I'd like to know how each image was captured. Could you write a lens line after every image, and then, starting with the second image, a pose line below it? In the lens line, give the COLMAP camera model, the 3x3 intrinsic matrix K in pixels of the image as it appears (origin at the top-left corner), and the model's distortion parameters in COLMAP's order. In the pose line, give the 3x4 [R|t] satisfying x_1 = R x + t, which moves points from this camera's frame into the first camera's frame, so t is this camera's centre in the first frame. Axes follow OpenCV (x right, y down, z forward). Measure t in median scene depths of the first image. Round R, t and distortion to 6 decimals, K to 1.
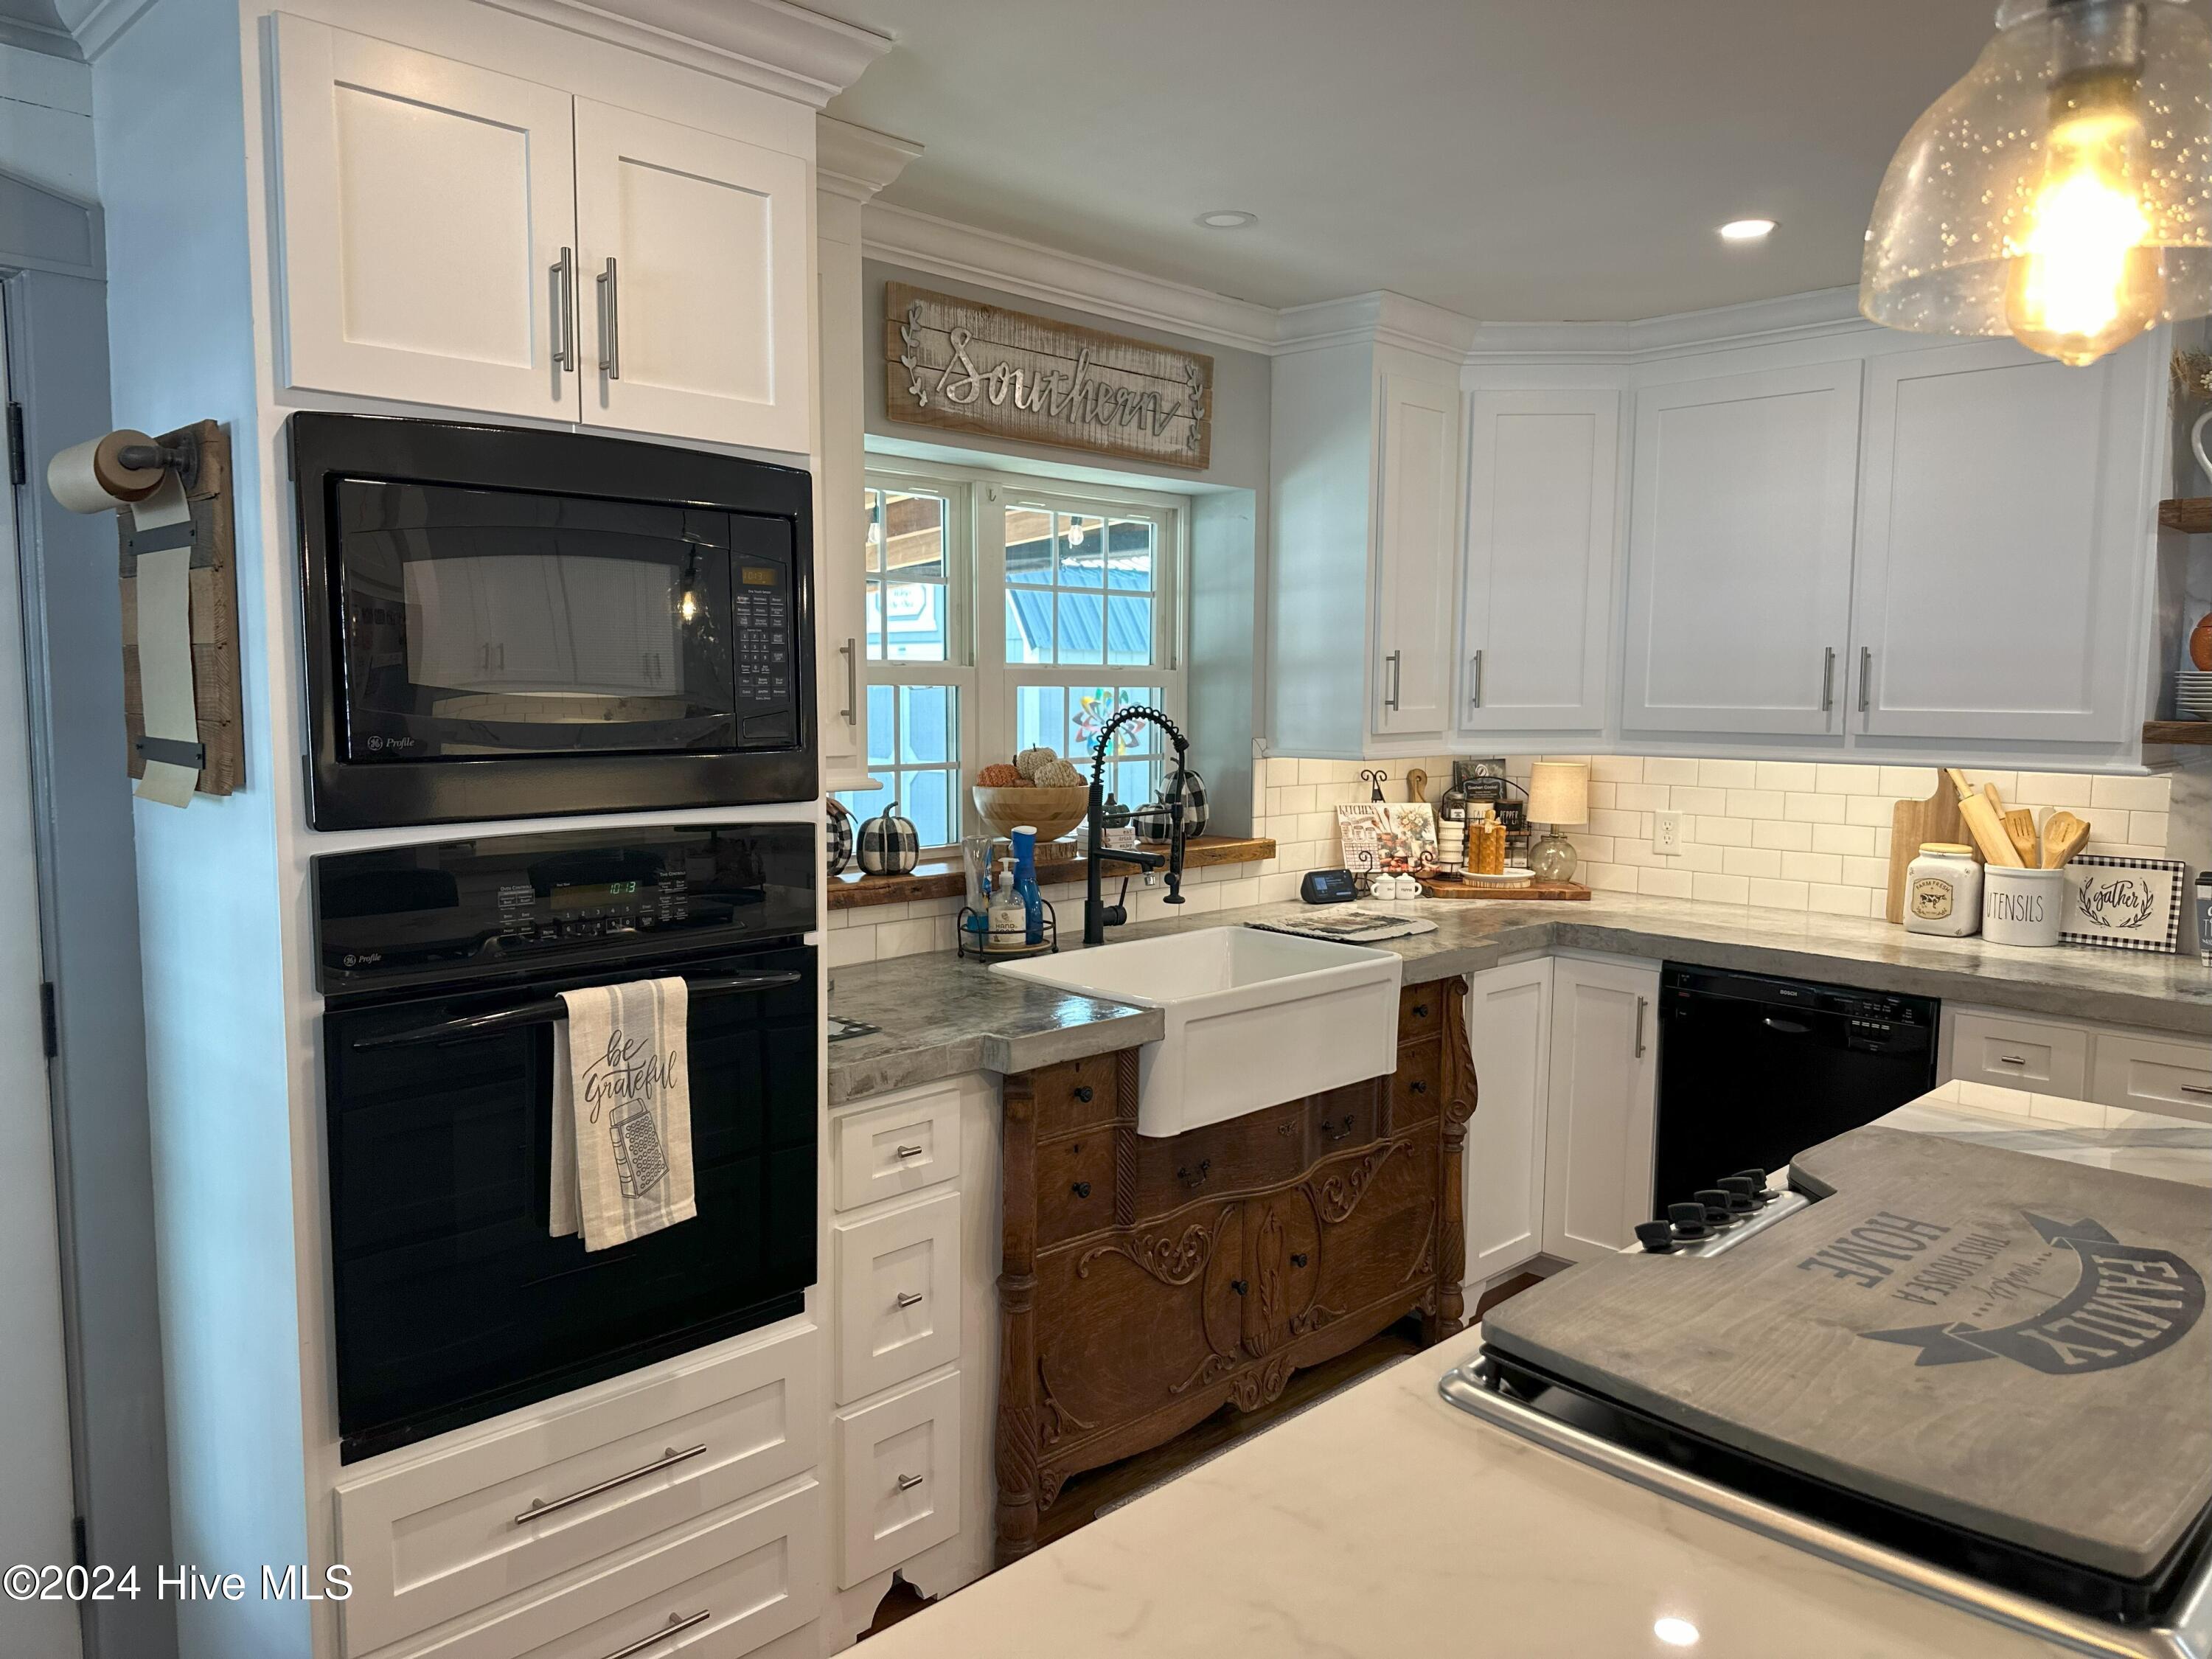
lens RADIAL K [[1563.6, 0, 1109.2], [0, 1563.6, 828.6], [0, 0, 1]] dist [0.022242, -0.060631]
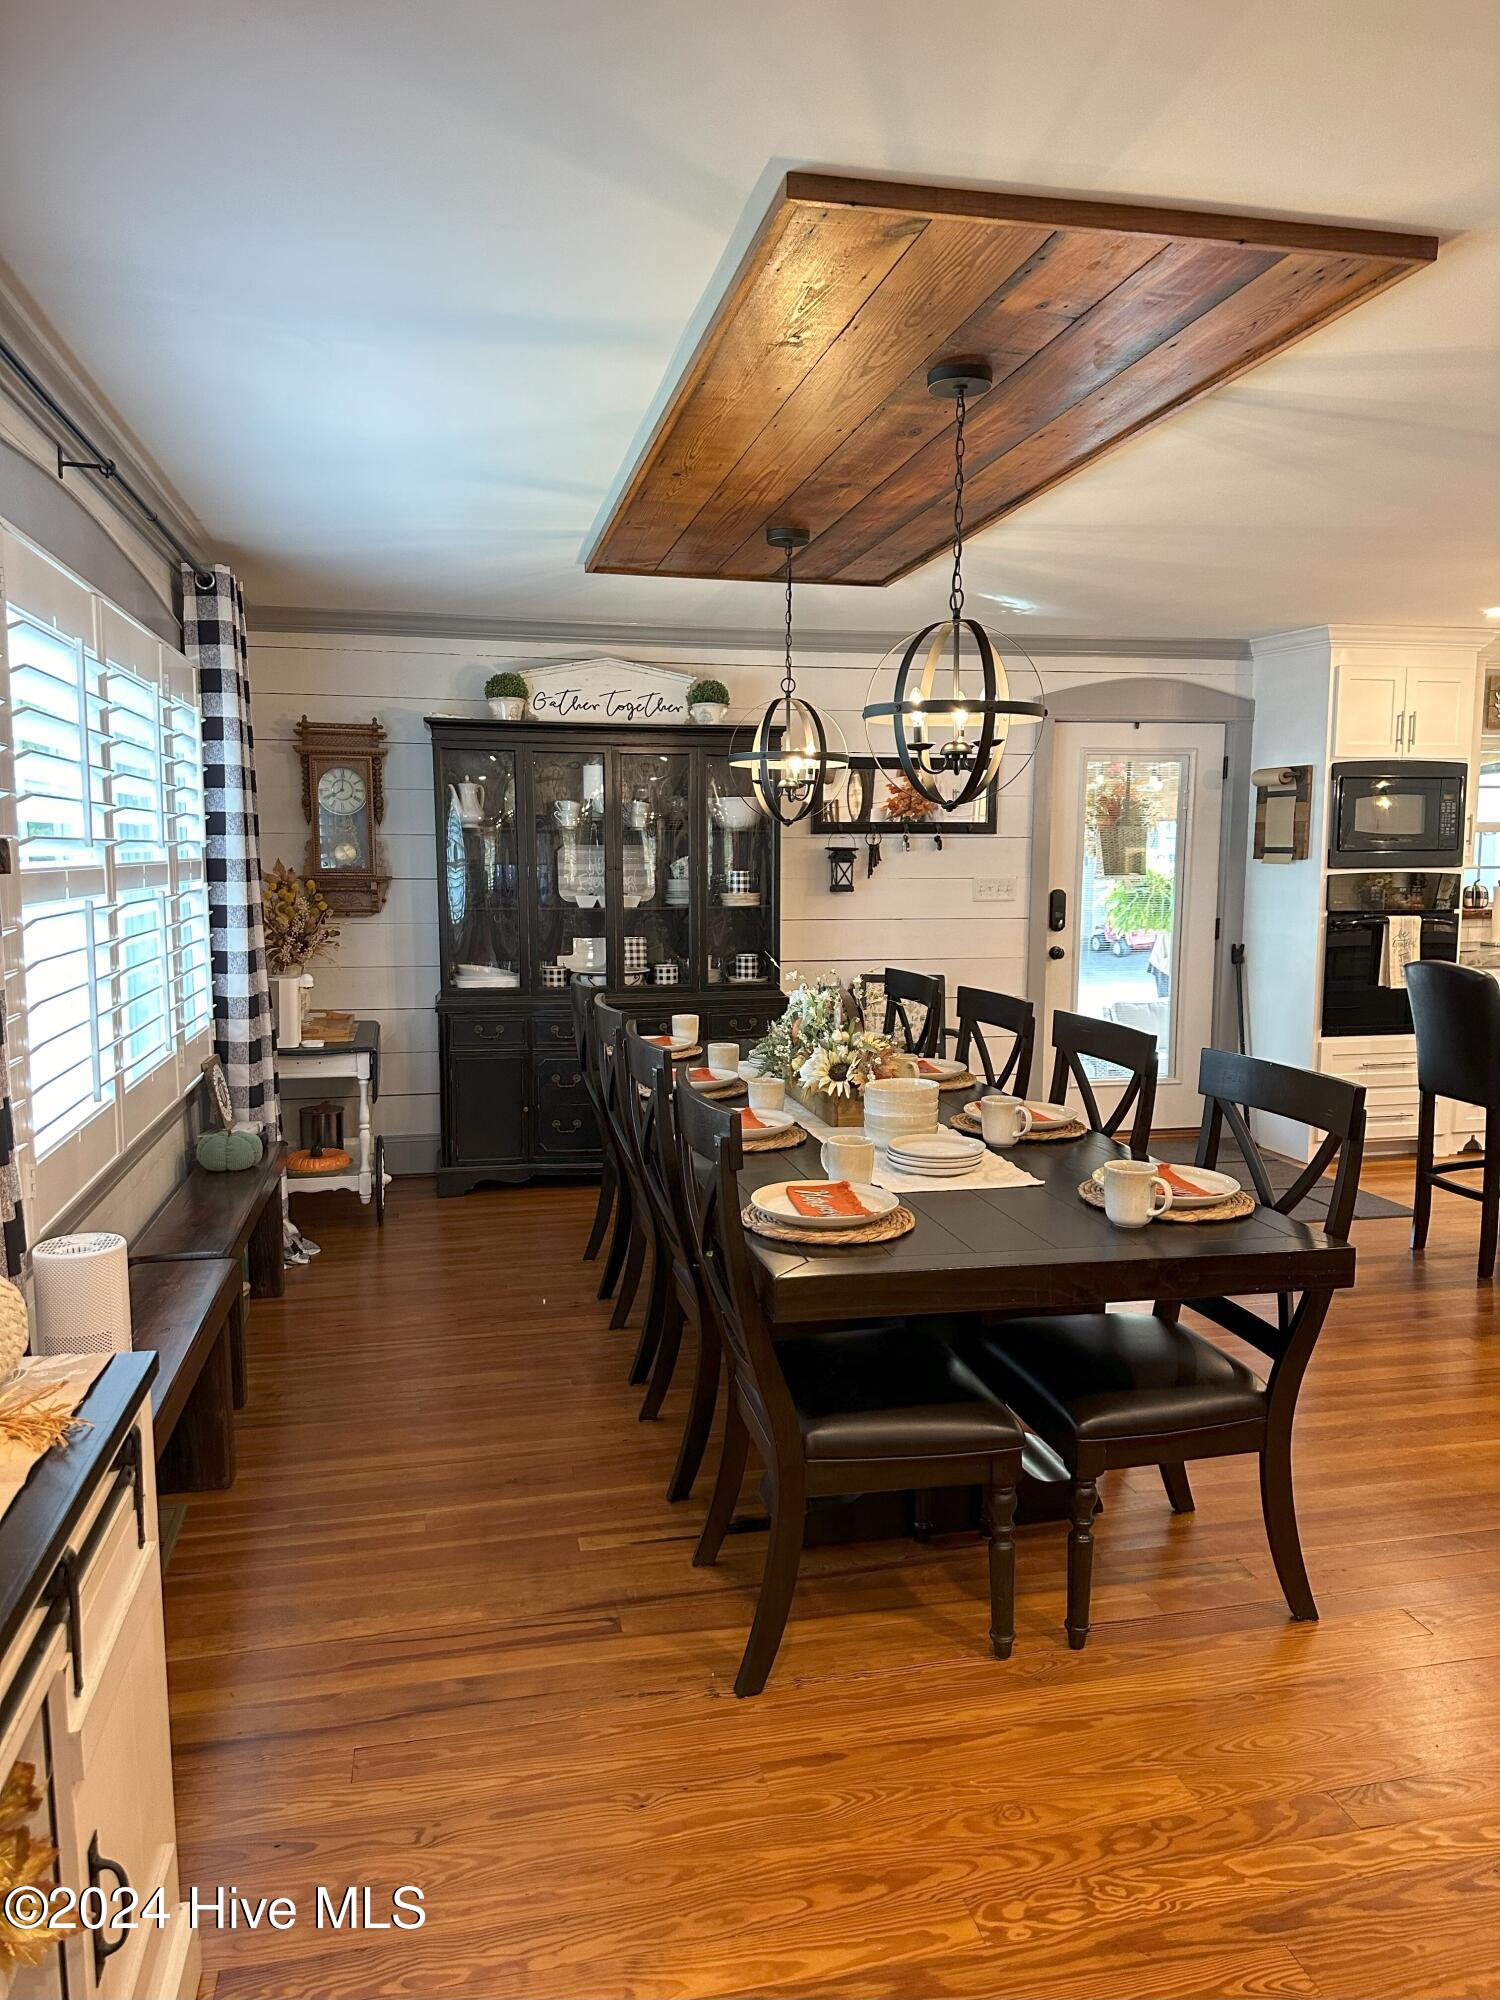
lens RADIAL K [[1413.7, 0, 743.0], [0, 1413.7, 1008.1], [0, 0, 1]] dist [0.022242, -0.060631]
pose [[0.841602, 0.049798, -0.537798, 0.162623], [-0.042016, 0.998759, 0.026730, 0.284141], [0.538462, 0.000100, 0.842650, -2.489713]]
